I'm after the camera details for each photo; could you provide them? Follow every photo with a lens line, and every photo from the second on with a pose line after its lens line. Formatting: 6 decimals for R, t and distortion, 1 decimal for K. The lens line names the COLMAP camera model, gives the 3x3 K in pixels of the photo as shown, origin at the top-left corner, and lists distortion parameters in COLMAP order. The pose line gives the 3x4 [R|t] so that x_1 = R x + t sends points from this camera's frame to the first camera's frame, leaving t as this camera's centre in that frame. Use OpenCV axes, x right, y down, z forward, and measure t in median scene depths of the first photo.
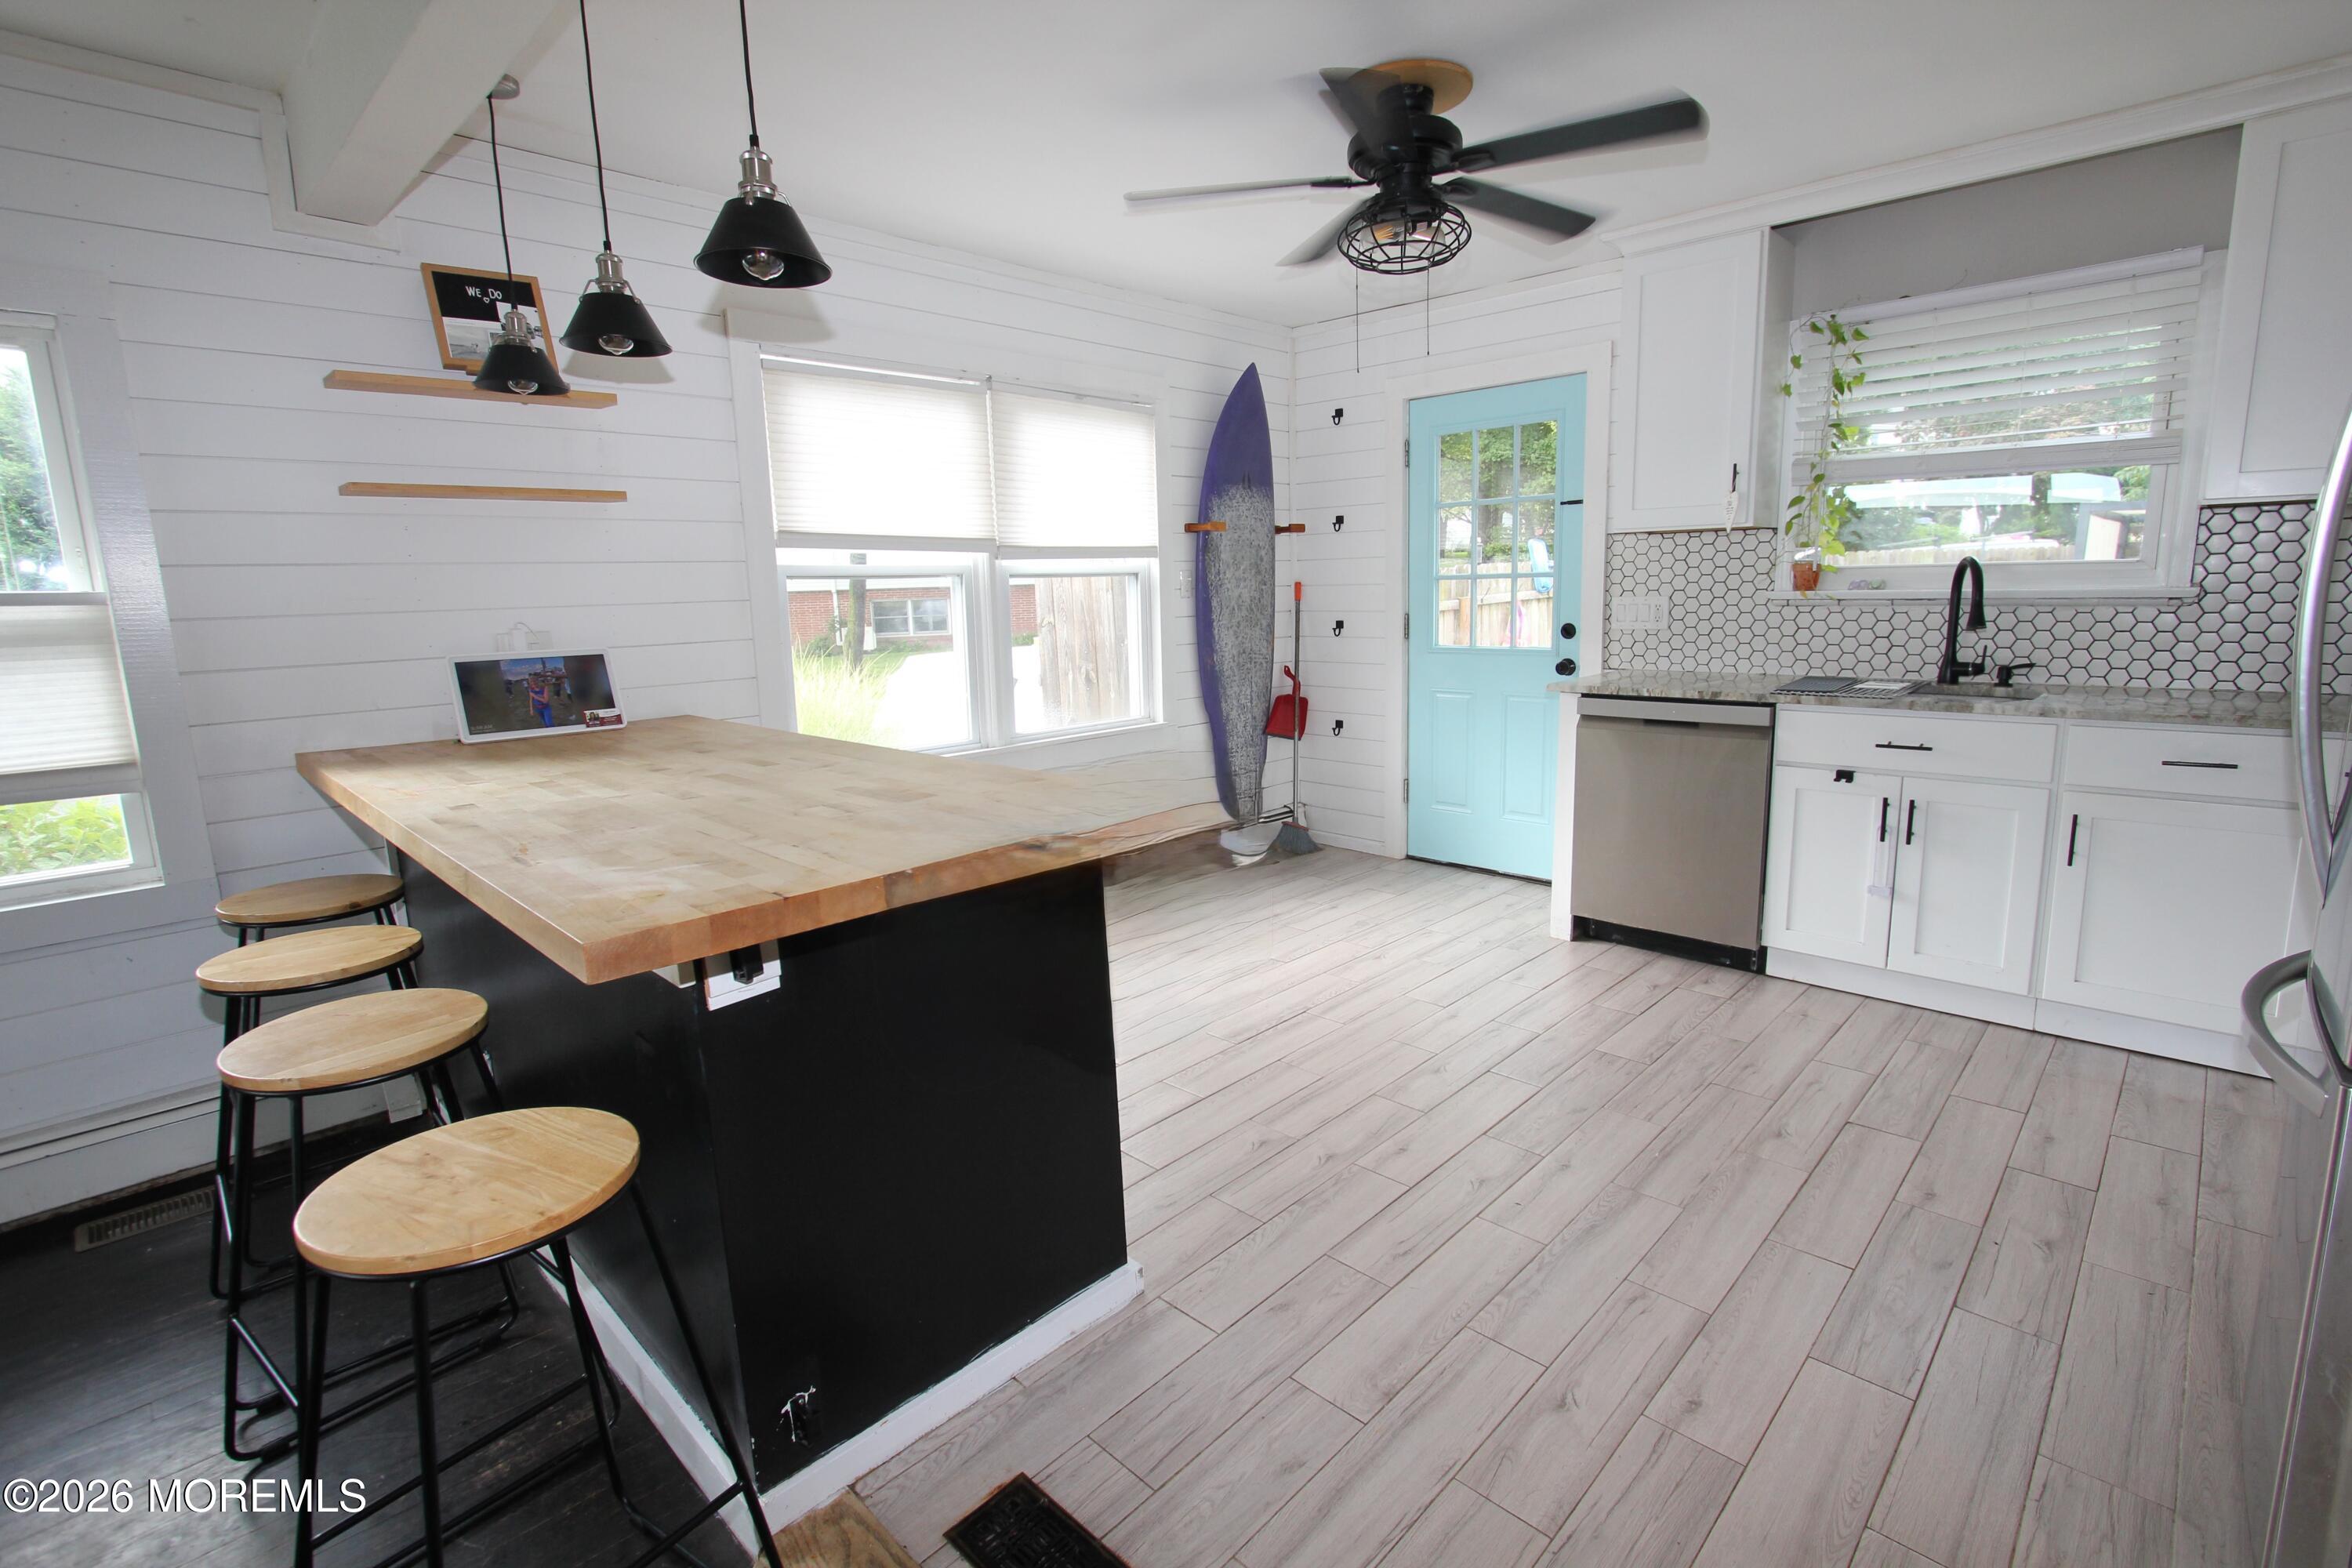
lens RADIAL K [[1086.6, 0, 1184.1], [0, 1086.6, 765.2], [0, 0, 1]] dist [-0.012692, -0.000472]
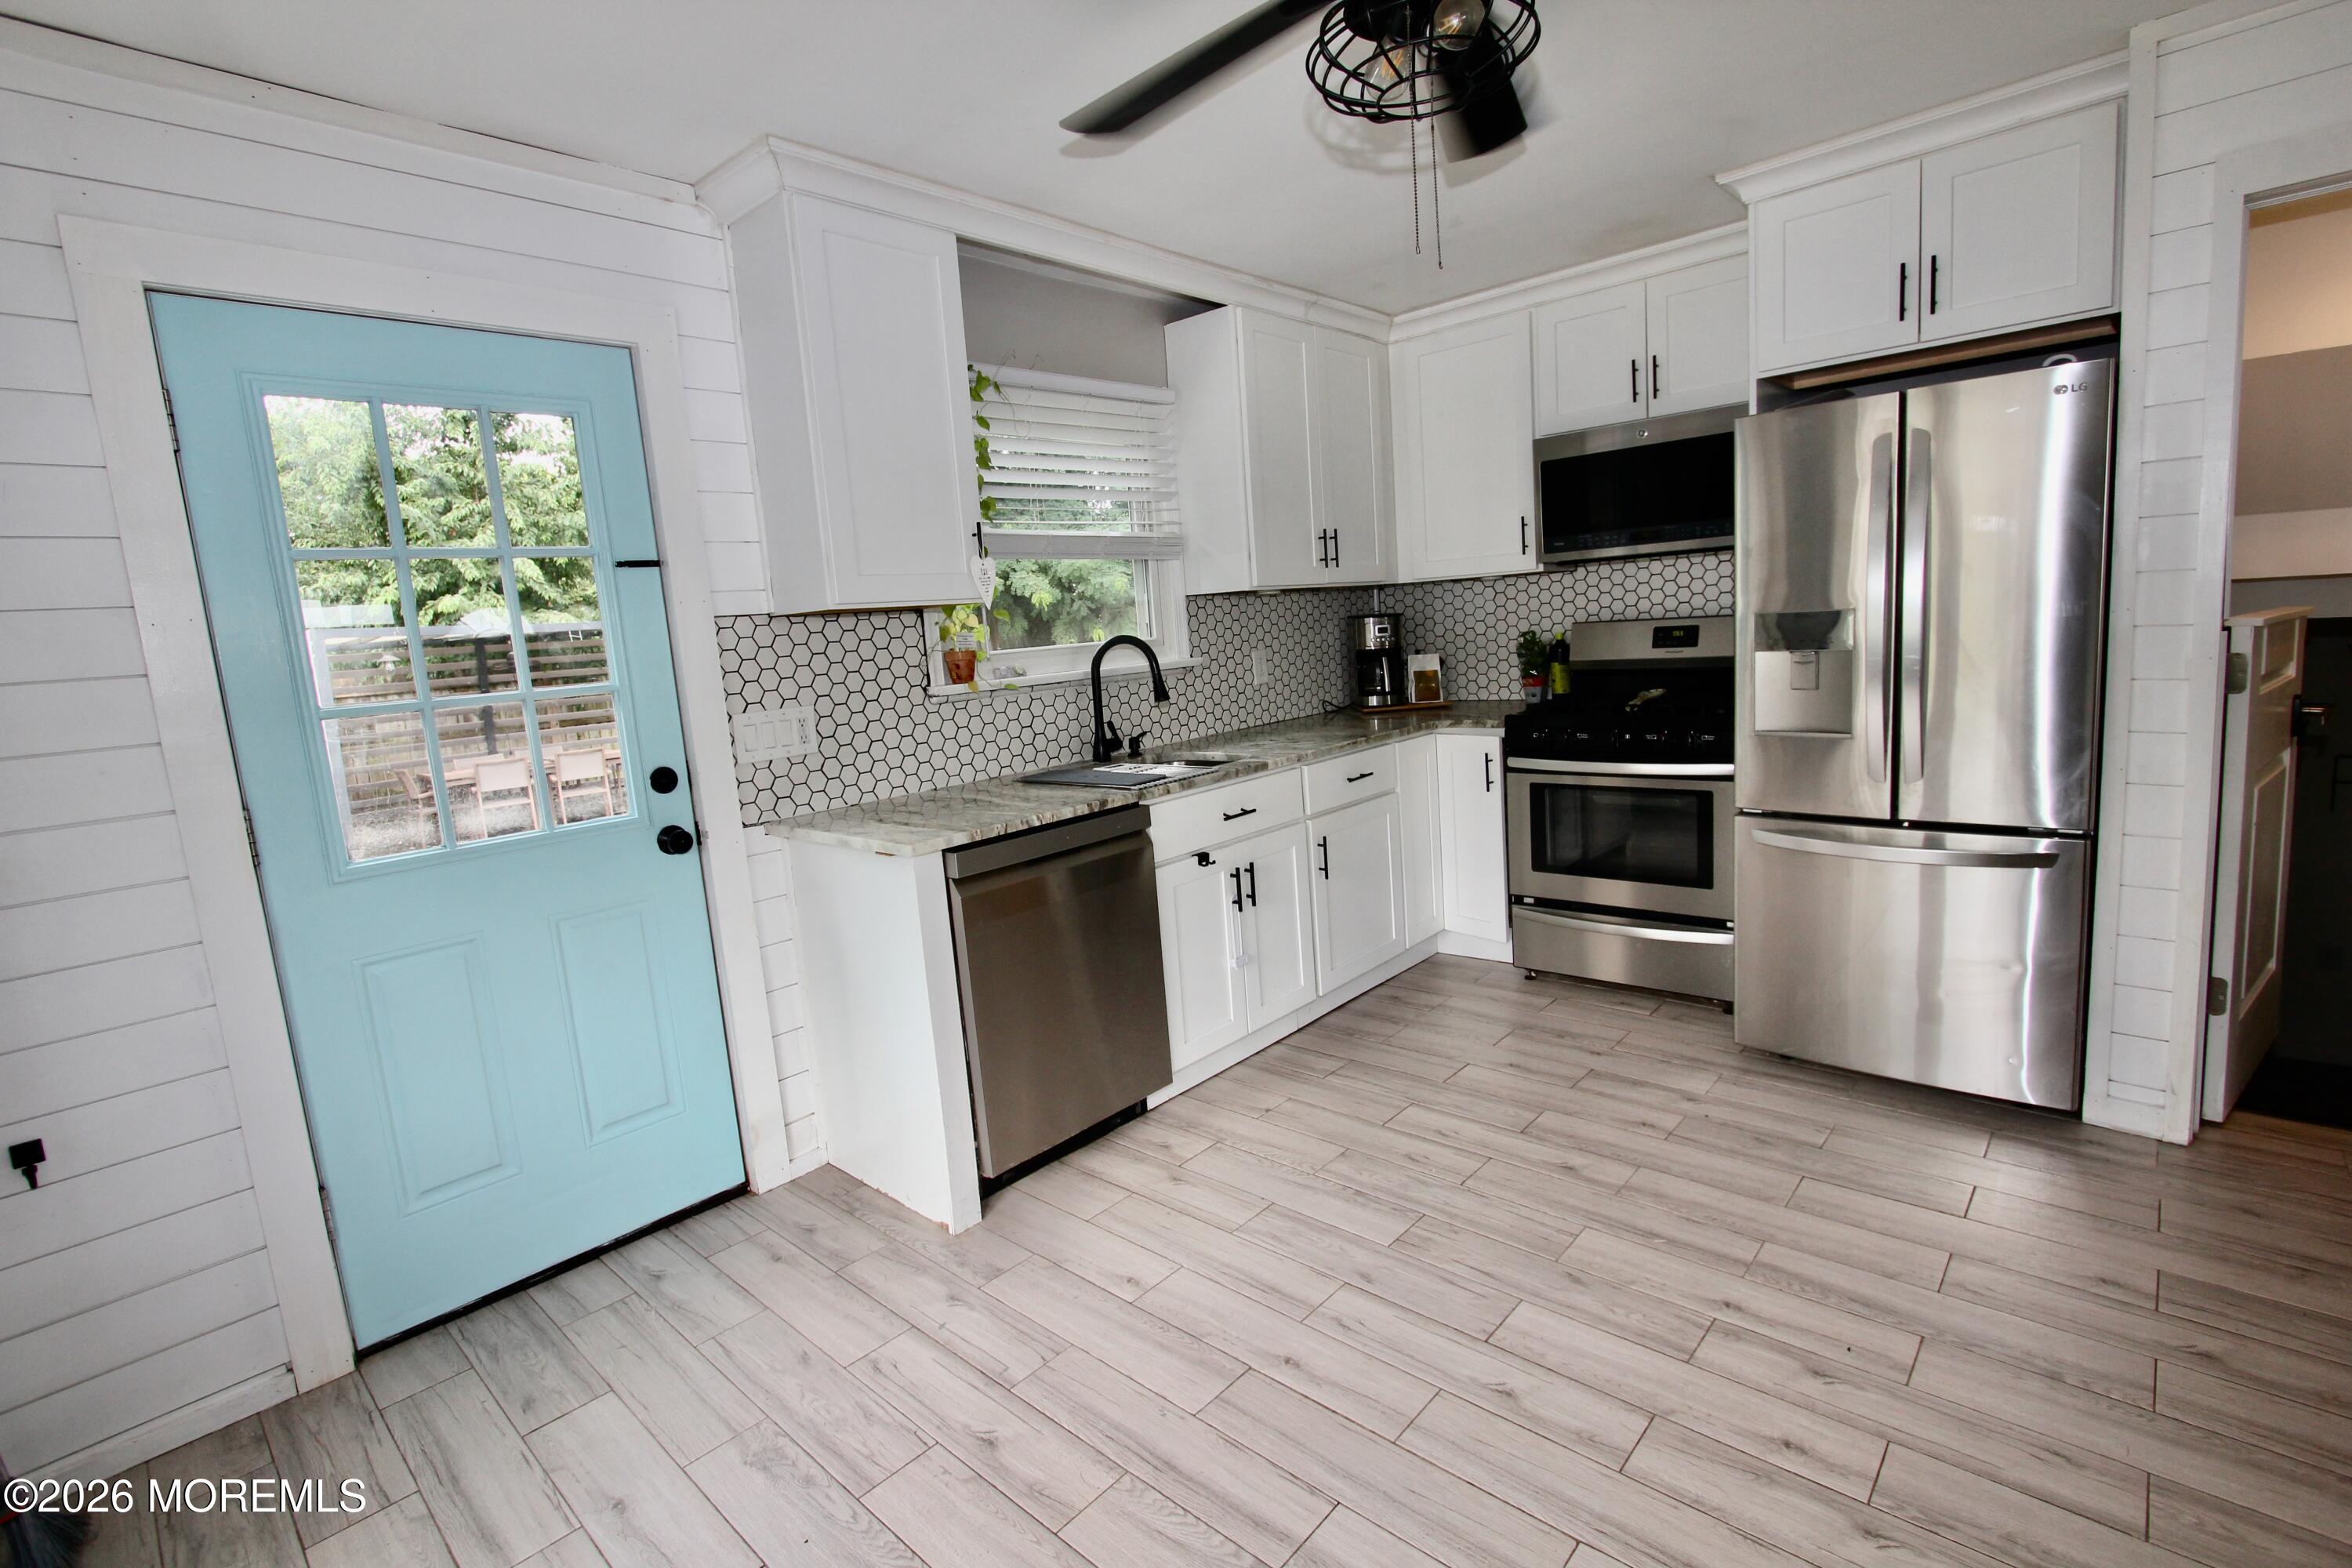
lens RADIAL K [[1086.6, 0, 1184.1], [0, 1086.6, 765.2], [0, 0, 1]] dist [-0.012692, -0.000472]
pose [[-0.036565, -0.101101, 0.994204, -0.306027], [0.237767, 0.965420, 0.106919, -0.163034], [-0.970634, 0.240299, -0.011262, 0.937532]]
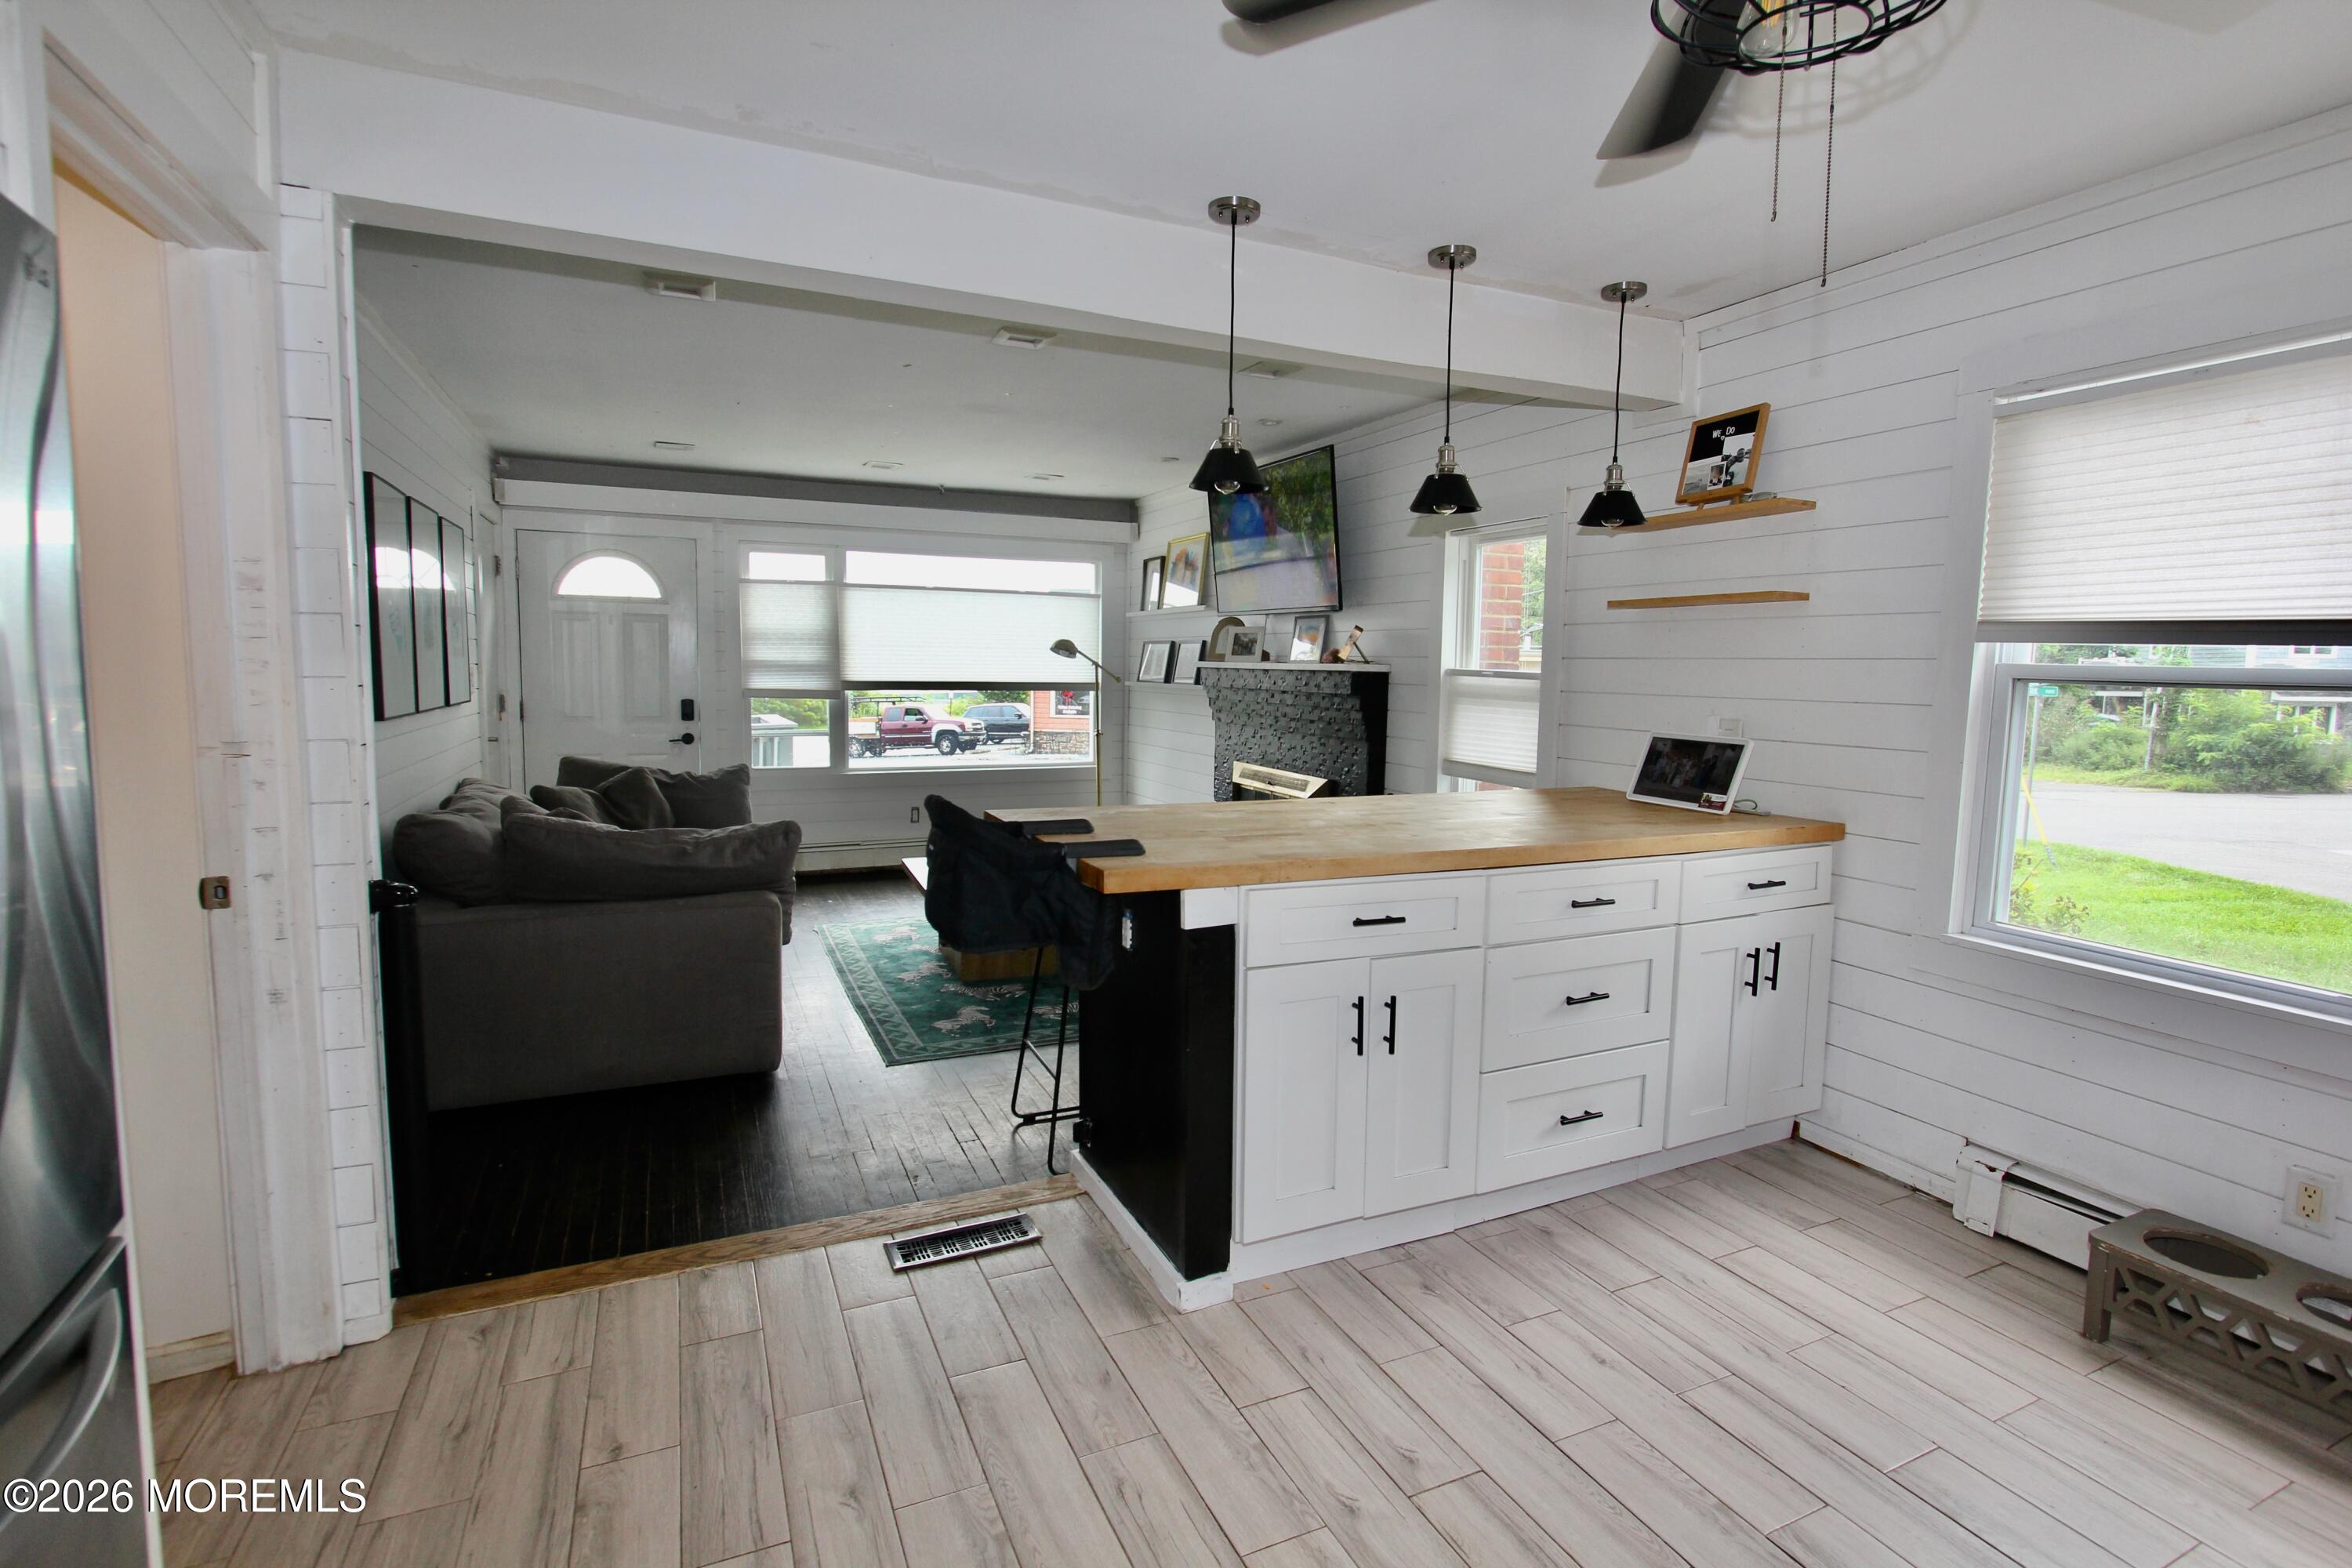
lens RADIAL K [[1086.6, 0, 1184.1], [0, 1086.6, 765.2], [0, 0, 1]] dist [-0.012692, -0.000472]
pose [[-0.355090, 0.105533, -0.928856, 0.559623], [-0.161968, 0.971635, 0.172312, -0.154749], [0.920694, 0.211631, -0.327925, 0.740944]]
